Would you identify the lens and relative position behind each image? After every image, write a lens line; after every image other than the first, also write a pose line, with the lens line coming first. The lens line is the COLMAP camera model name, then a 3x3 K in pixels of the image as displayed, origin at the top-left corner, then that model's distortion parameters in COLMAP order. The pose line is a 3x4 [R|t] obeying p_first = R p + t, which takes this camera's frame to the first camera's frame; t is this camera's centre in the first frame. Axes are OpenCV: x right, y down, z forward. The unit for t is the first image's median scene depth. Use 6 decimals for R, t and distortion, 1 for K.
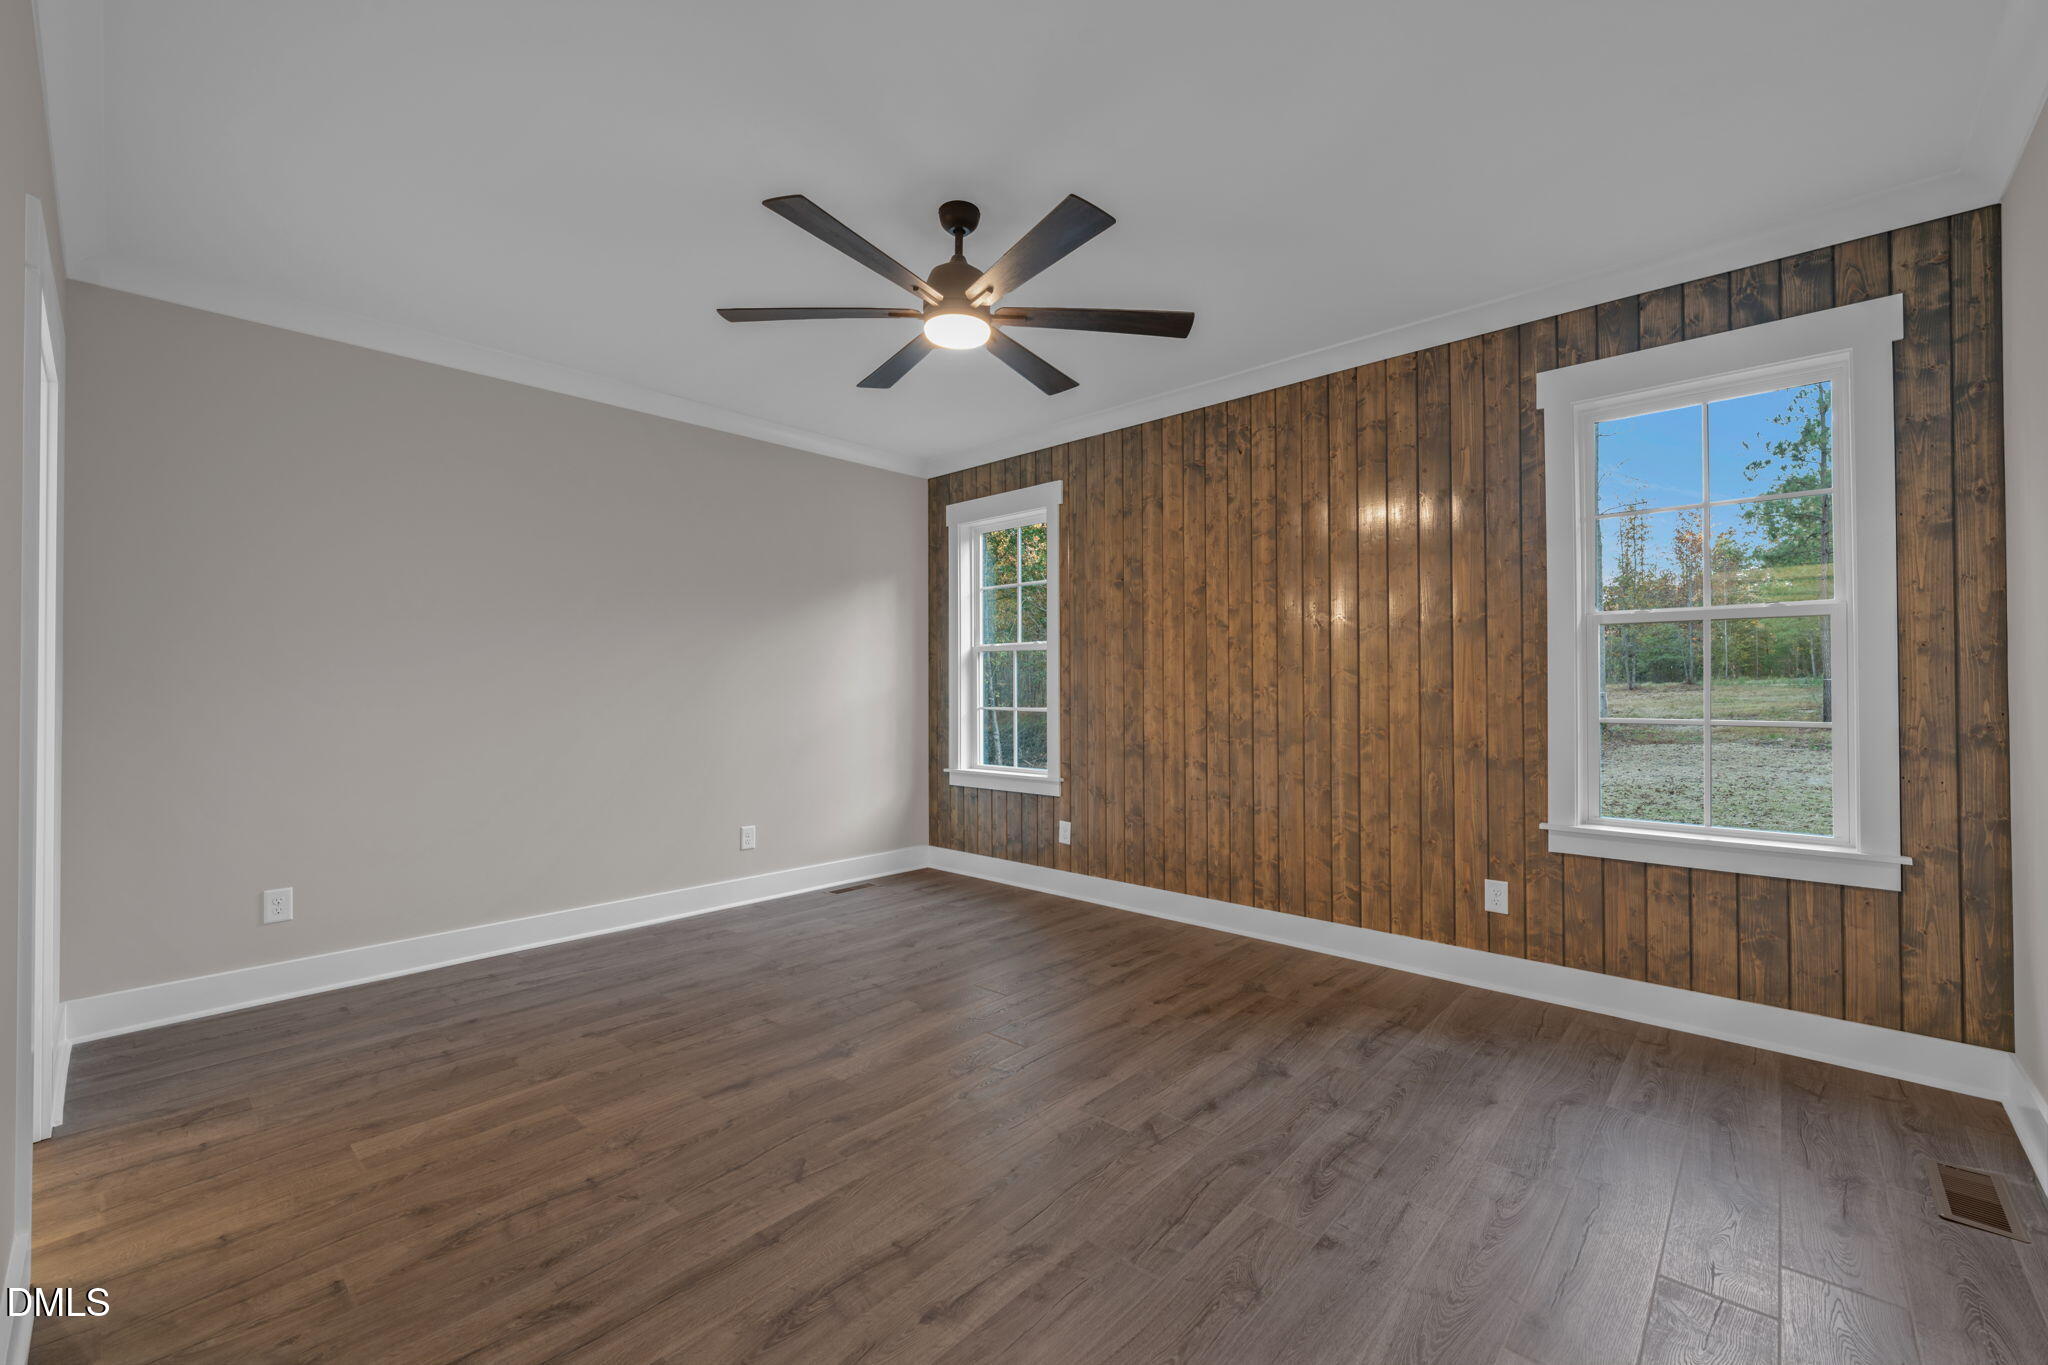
lens RADIAL K [[853.9, 0, 1031.0], [0, 853.9, 679.3], [0, 0, 1]] dist [-0.001584, 0.000011]
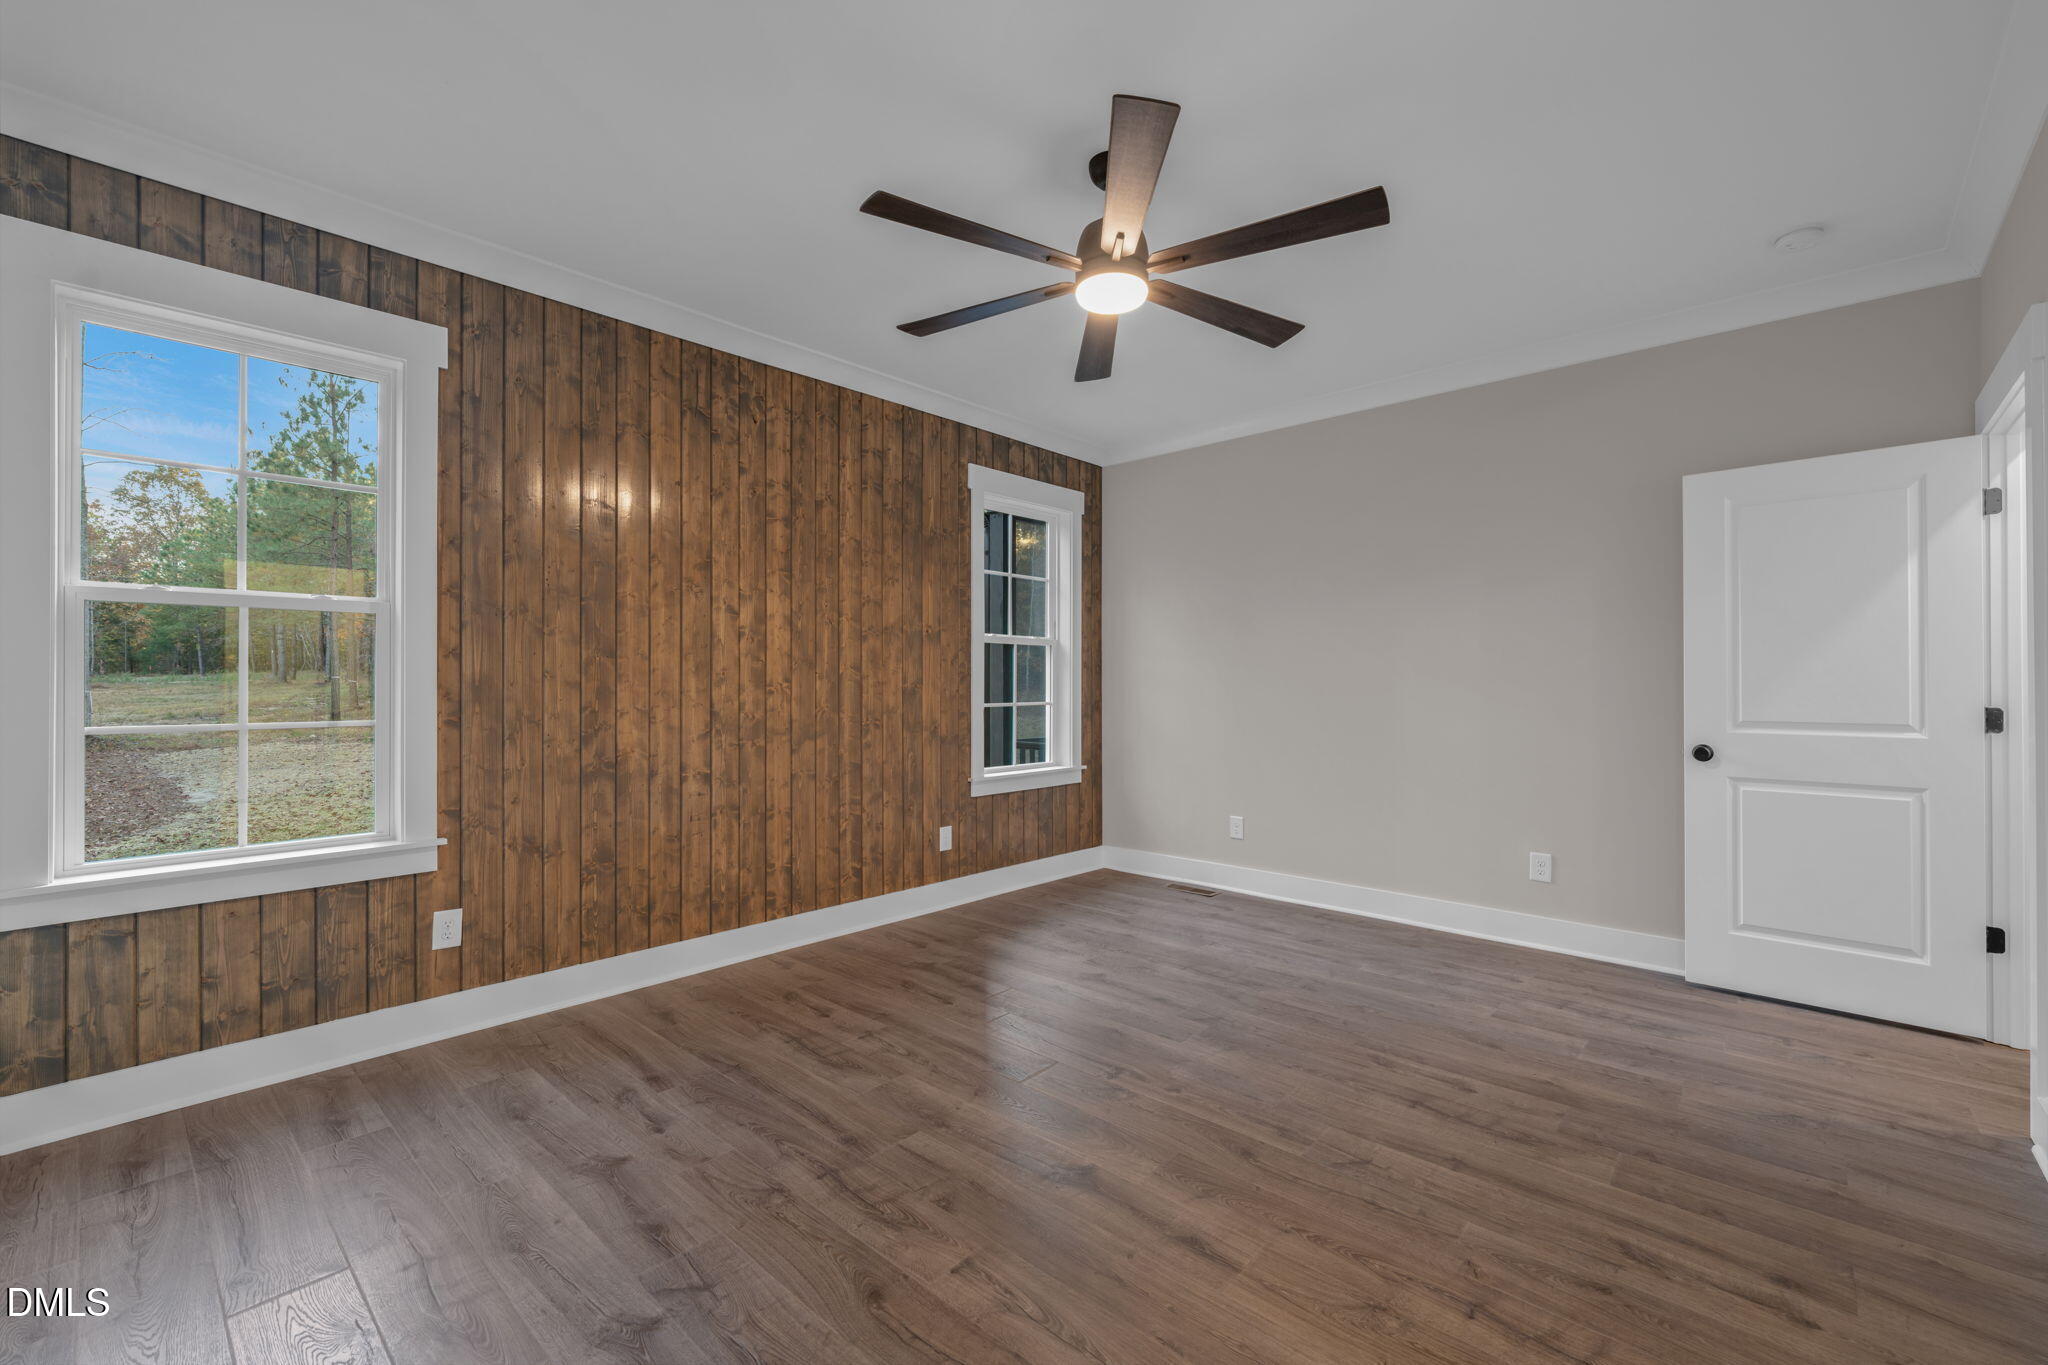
lens RADIAL K [[853.9, 0, 1031.0], [0, 853.9, 679.3], [0, 0, 1]] dist [-0.001584, 0.000011]
pose [[-0.007952, 0.006052, 0.999950, -0.669736], [-0.009571, 0.999935, -0.006129, 0.008432], [-0.999923, -0.009619, -0.007893, 0.730735]]
